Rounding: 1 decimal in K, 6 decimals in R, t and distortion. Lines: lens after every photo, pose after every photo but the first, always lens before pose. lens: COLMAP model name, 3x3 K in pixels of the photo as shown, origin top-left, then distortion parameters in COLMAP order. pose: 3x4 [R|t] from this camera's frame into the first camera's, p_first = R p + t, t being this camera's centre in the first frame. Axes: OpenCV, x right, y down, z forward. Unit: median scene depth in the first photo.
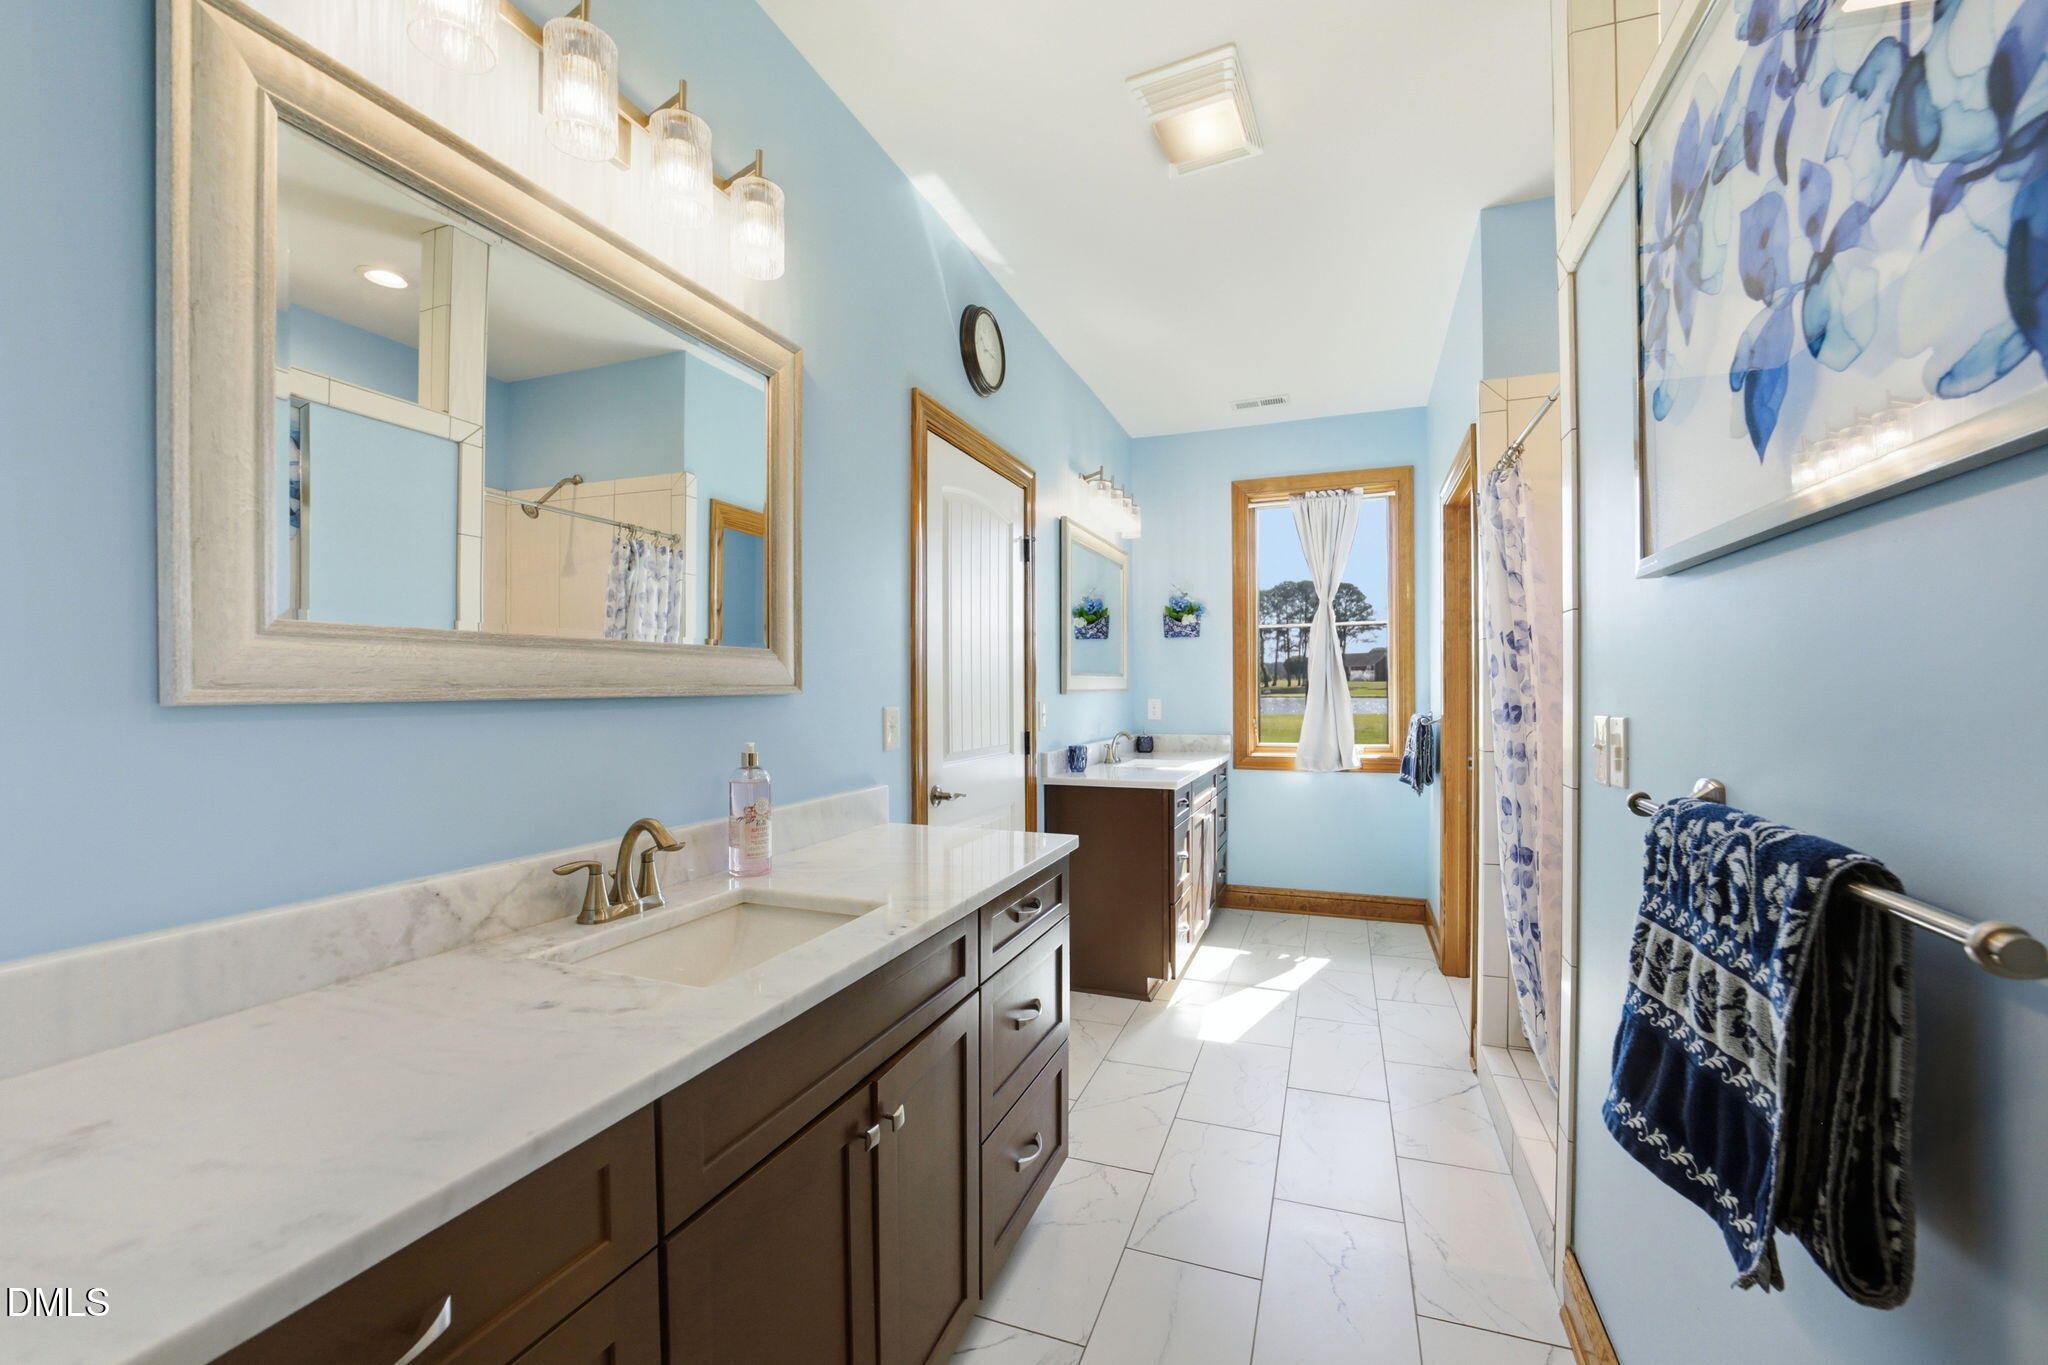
lens RADIAL K [[787.6, 0, 1024.0], [0, 787.6, 682.5], [0, 0, 1]] dist [-0.030411, 0.000275]
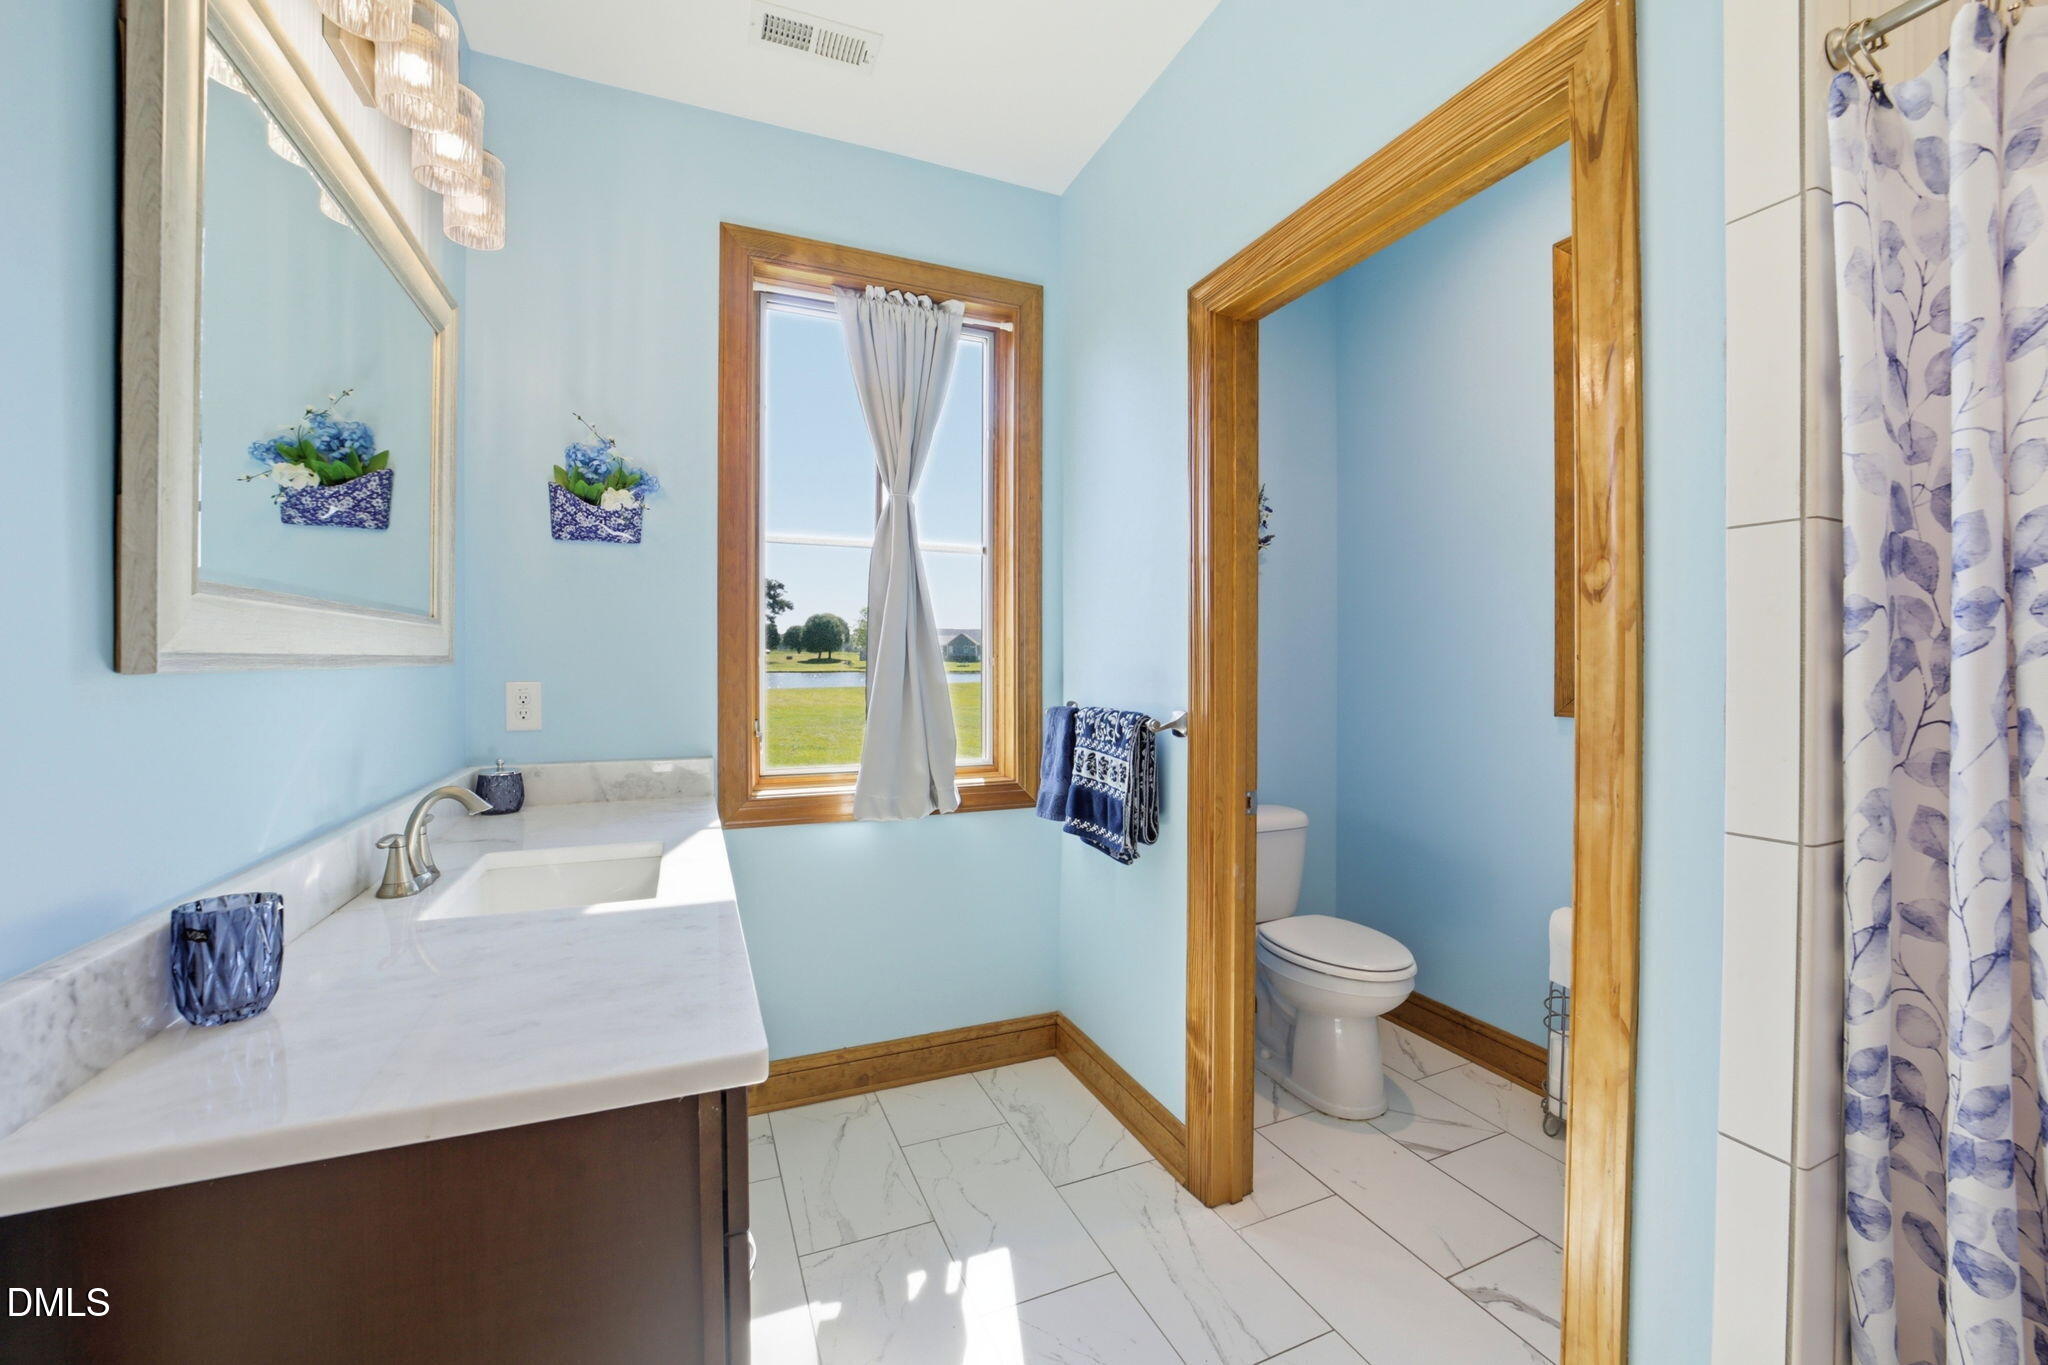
lens RADIAL K [[787.6, 0, 1024.0], [0, 787.6, 682.5], [0, 0, 1]] dist [-0.030411, 0.000275]
pose [[0.703741, -0.005945, 0.710431, 0.060799], [-0.012988, 0.999690, 0.021231, 0.009165], [-0.710337, -0.024168, 0.703446, 0.543128]]
